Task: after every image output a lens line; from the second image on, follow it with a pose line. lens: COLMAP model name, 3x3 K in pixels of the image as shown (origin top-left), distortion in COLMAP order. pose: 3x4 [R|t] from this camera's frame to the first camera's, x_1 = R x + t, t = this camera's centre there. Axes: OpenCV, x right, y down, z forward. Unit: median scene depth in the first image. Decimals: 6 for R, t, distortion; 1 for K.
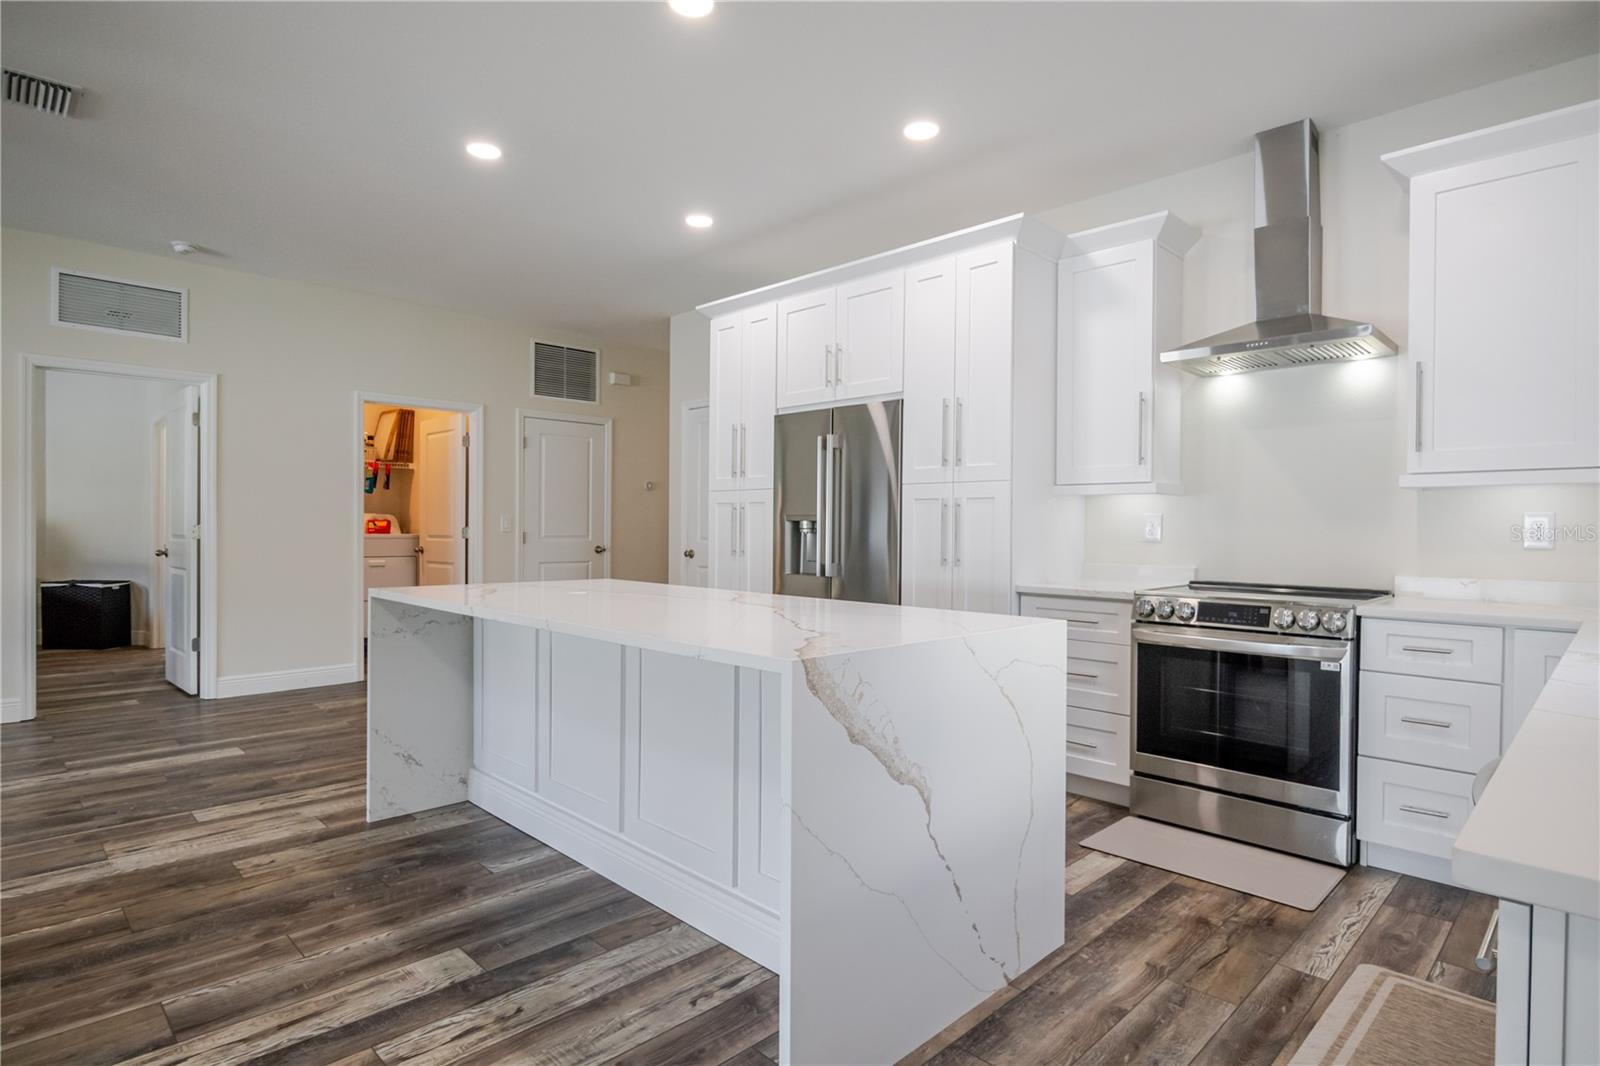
lens RADIAL K [[836.7, 0, 809.5], [0, 836.7, 534.0], [0, 0, 1]] dist [-0.004773, -0.001881]
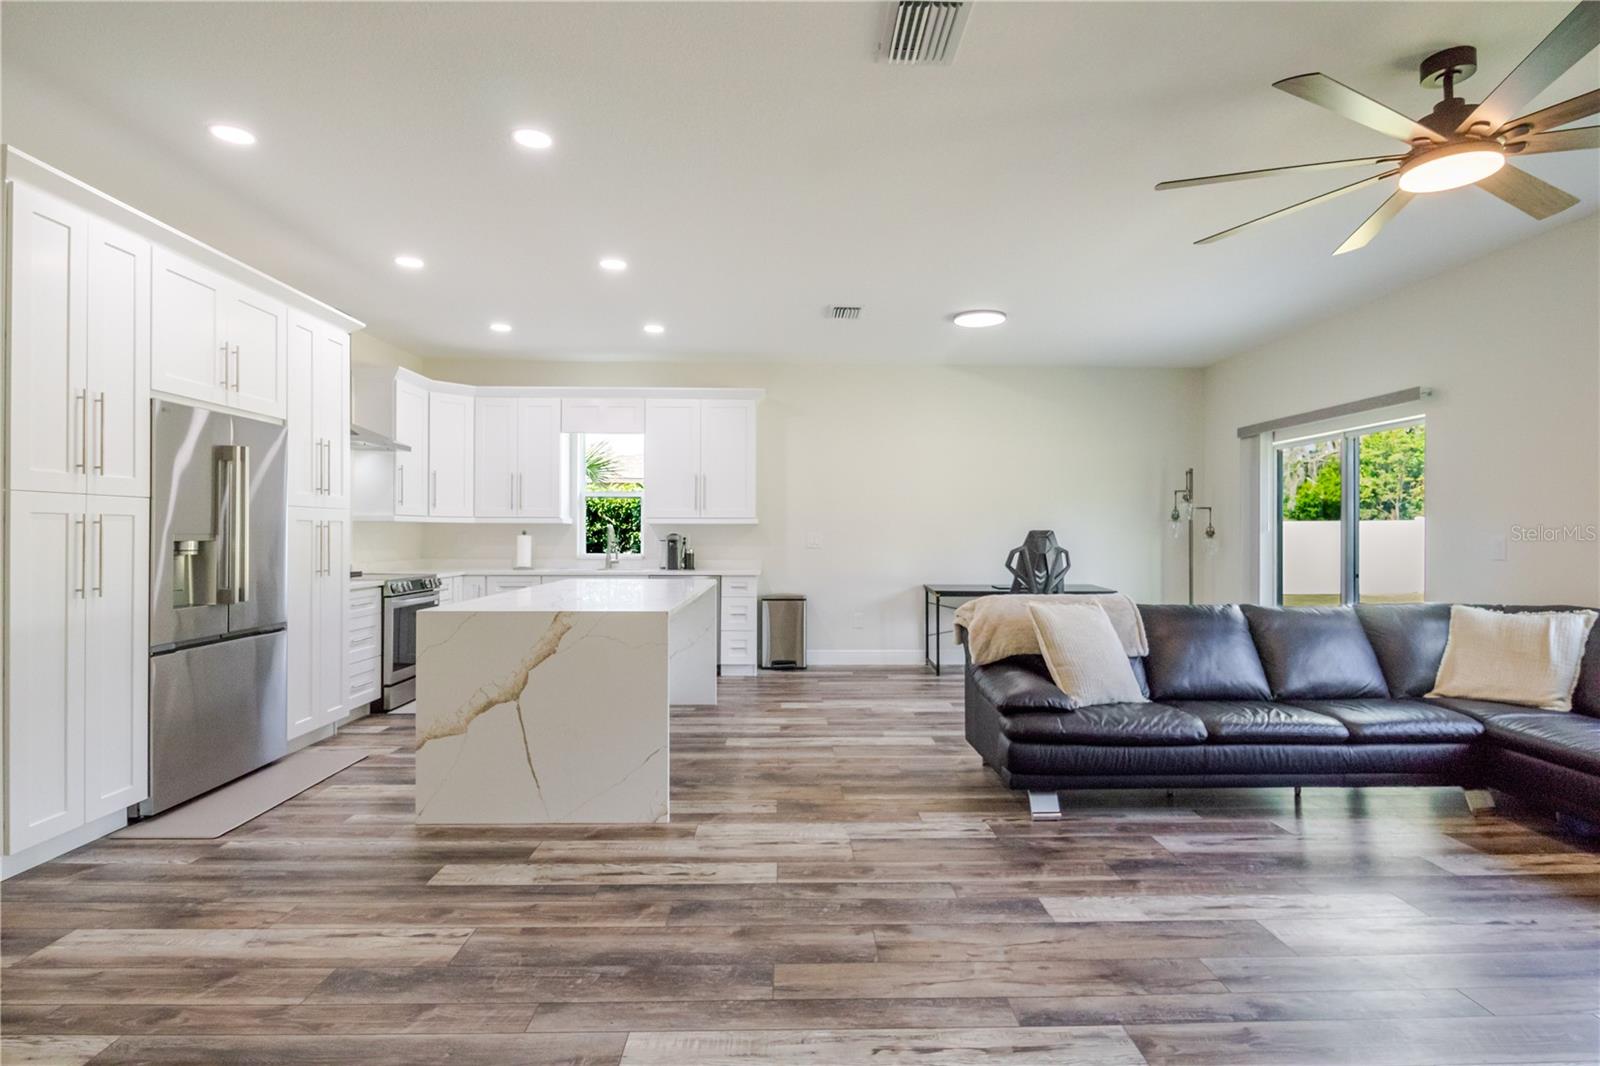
lens RADIAL K [[792.9, 0, 807.4], [0, 792.9, 534.3], [0, 0, 1]] dist [-0.008471, -0.000524]
pose [[-0.723421, -0.012496, 0.690294, -1.413855], [-0.005969, 0.999912, 0.011845, -0.050846], [-0.690381, 0.004449, -0.723432, 1.668048]]
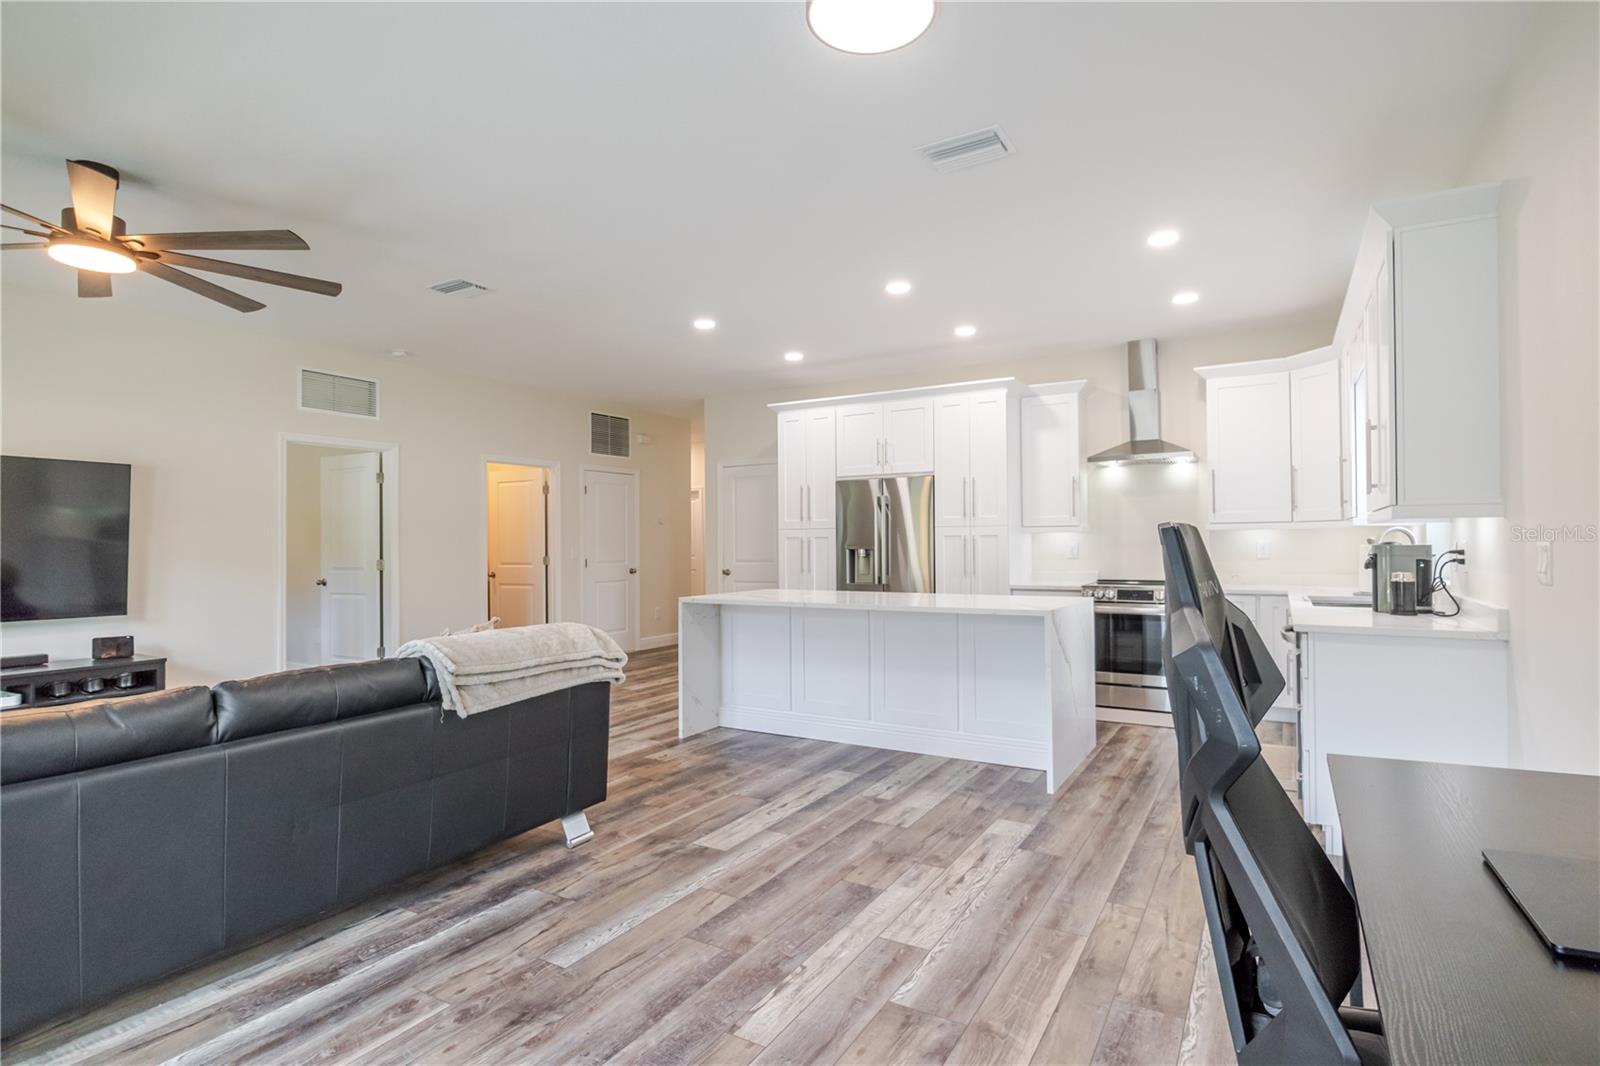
lens RADIAL K [[792.9, 0, 809.2], [0, 792.9, 533.2], [0, 0, 1]] dist [-0.008471, -0.000524]
pose [[0.969709, -0.013574, 0.243884, -0.675112], [0.018470, 0.999671, -0.017797, -0.030787], [-0.243562, 0.021763, 0.969641, -0.612821]]
